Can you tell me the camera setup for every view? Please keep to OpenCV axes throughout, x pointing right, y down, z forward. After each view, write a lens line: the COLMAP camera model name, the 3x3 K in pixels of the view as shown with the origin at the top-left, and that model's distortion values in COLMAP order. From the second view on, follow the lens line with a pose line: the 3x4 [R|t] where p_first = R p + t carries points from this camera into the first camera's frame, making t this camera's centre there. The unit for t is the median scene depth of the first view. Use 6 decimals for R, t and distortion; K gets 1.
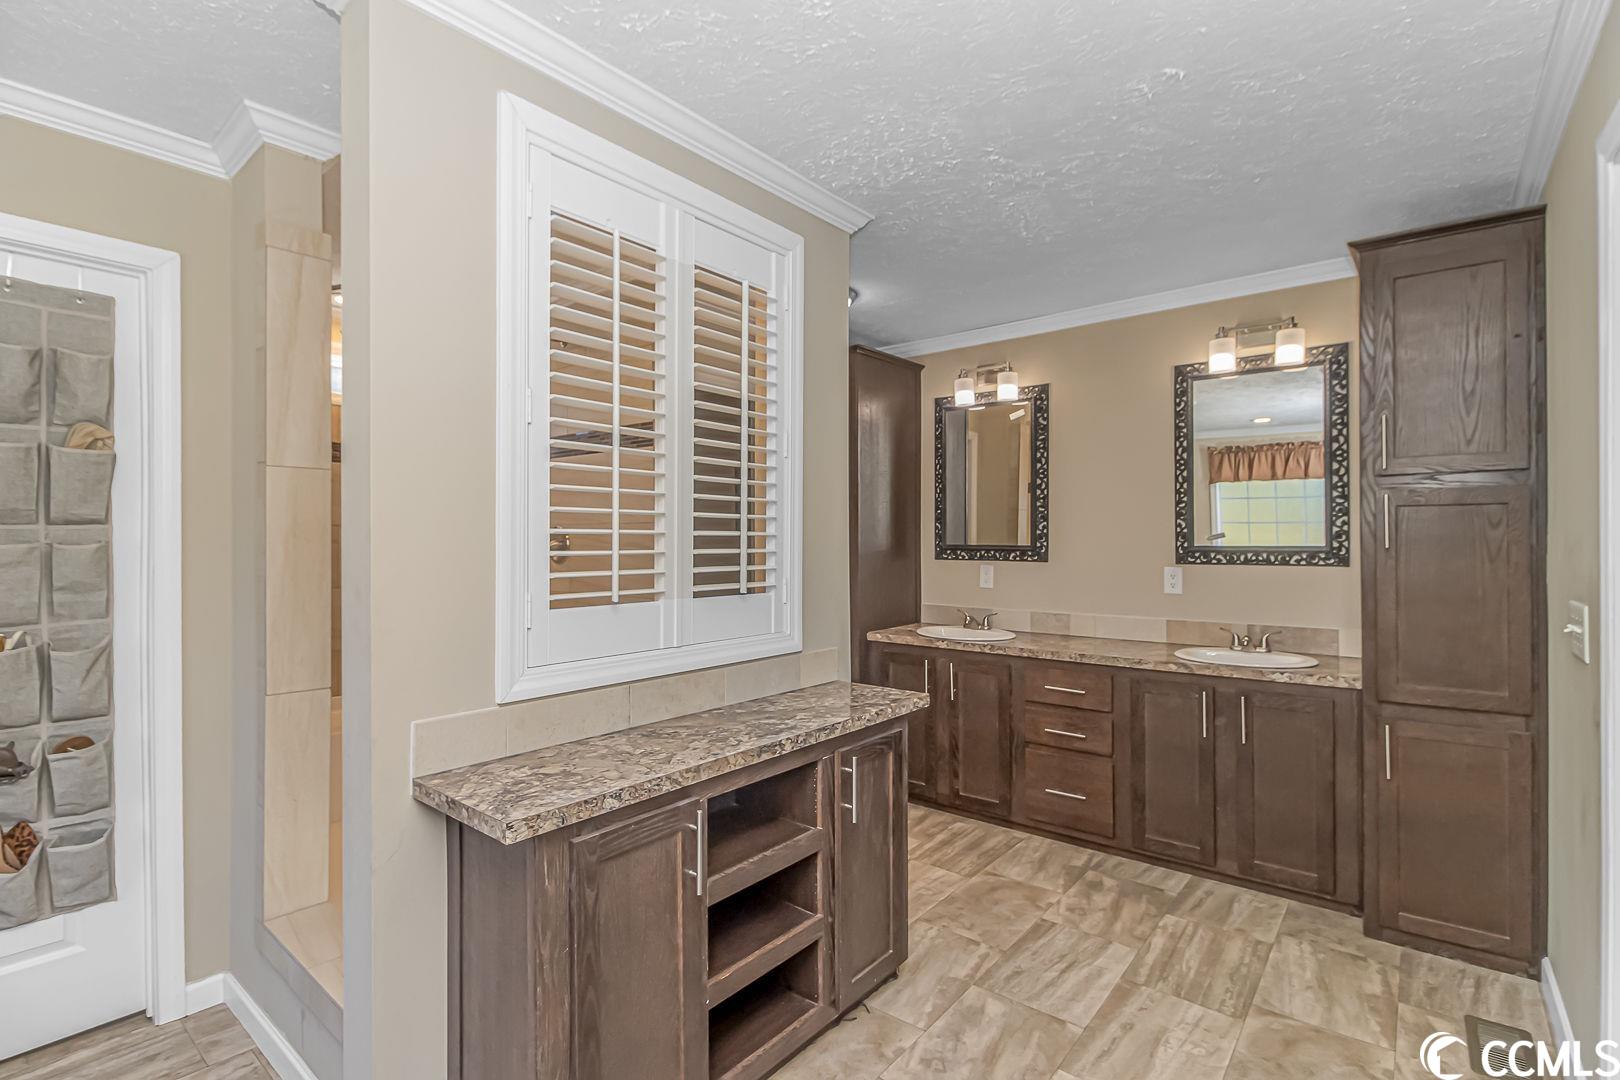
lens RADIAL K [[761.4, 0, 799.6], [0, 761.4, 531.8], [0, 0, 1]] dist [-0.009340, -0.003554]
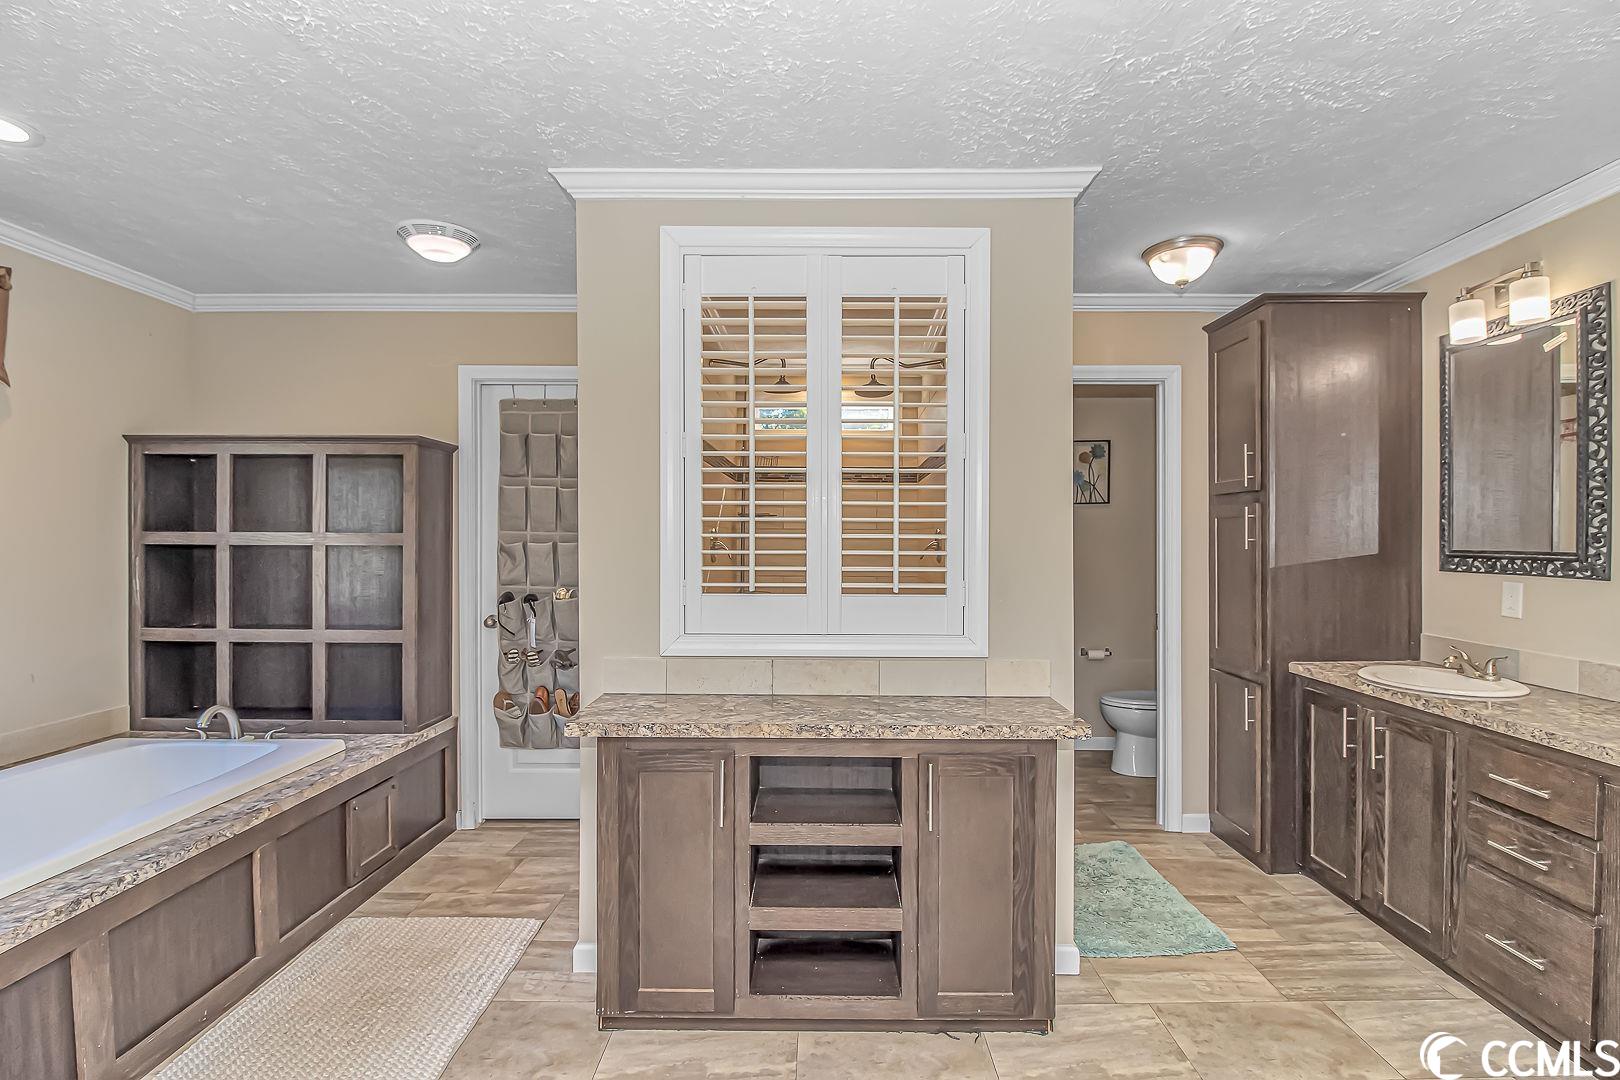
lens RADIAL K [[761.4, 0, 807.9], [0, 761.4, 538.0], [0, 0, 1]] dist [-0.009340, -0.003554]
pose [[0.625297, 0.000174, -0.780387, 0.460694], [0.006387, 0.999965, 0.005340, -0.001267], [0.780361, -0.008324, 0.625274, 0.164237]]
